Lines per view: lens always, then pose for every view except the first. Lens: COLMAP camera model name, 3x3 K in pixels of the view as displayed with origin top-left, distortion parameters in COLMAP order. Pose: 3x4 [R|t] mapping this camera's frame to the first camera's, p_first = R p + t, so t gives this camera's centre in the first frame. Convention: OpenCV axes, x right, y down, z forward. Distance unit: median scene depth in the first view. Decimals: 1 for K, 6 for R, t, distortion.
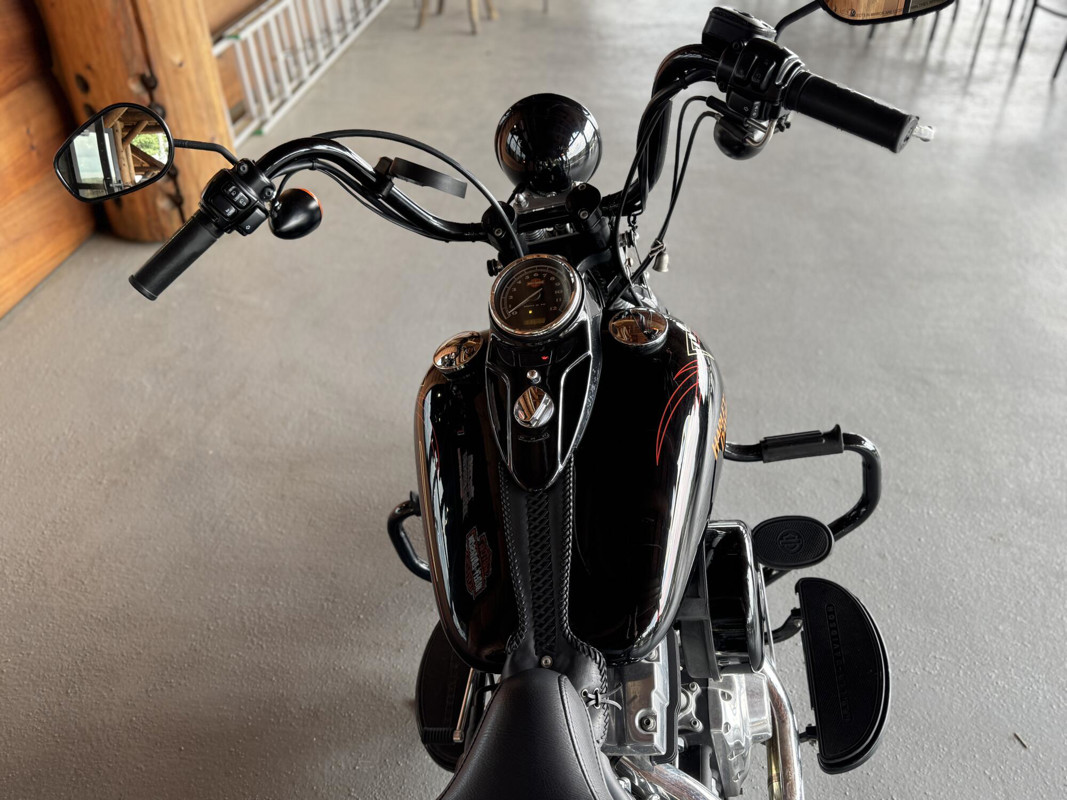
lens RADIAL K [[899.2, 0, 533.5], [0, 899.2, 400.0], [0, 0, 1]] dist [0.123863, -0.209248]
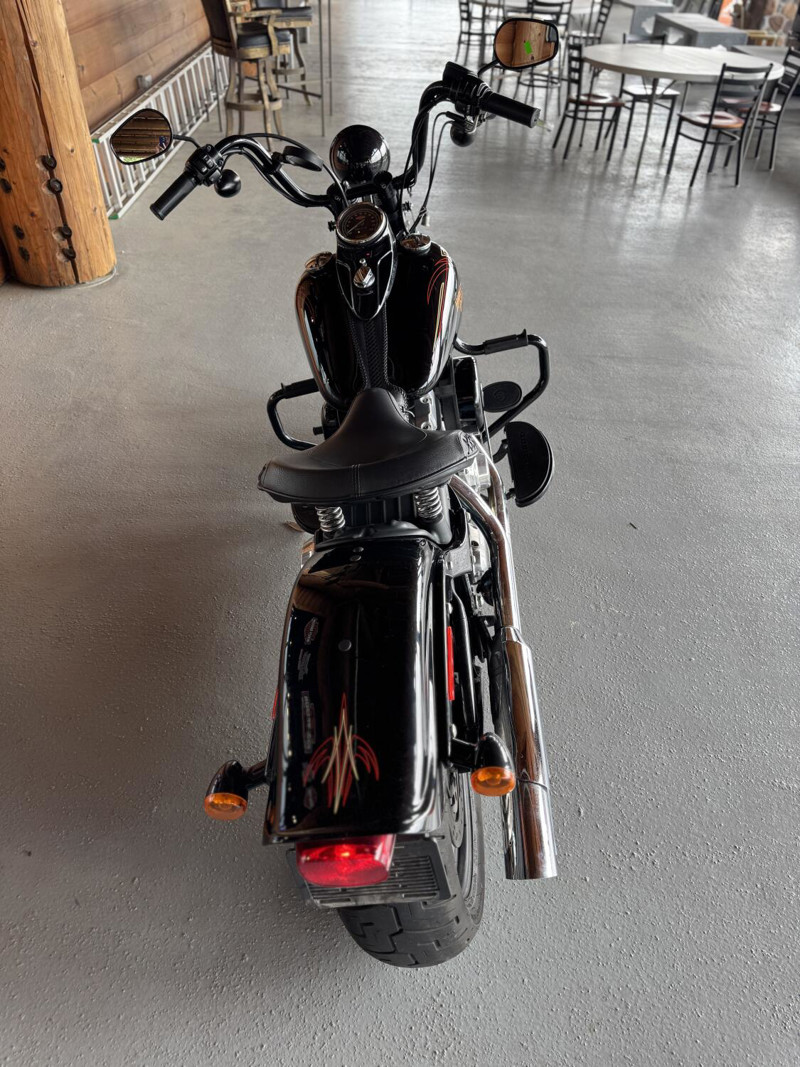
lens RADIAL K [[755.6, 0, 400.0], [0, 755.6, 533.5], [0, 0, 1]] dist [0.042290, -0.055434]
pose [[0.993088, -0.039911, 0.110378, -0.095512], [0.033682, 0.997763, 0.057738, 0.355123], [-0.112436, -0.053621, 0.992211, -0.505216]]
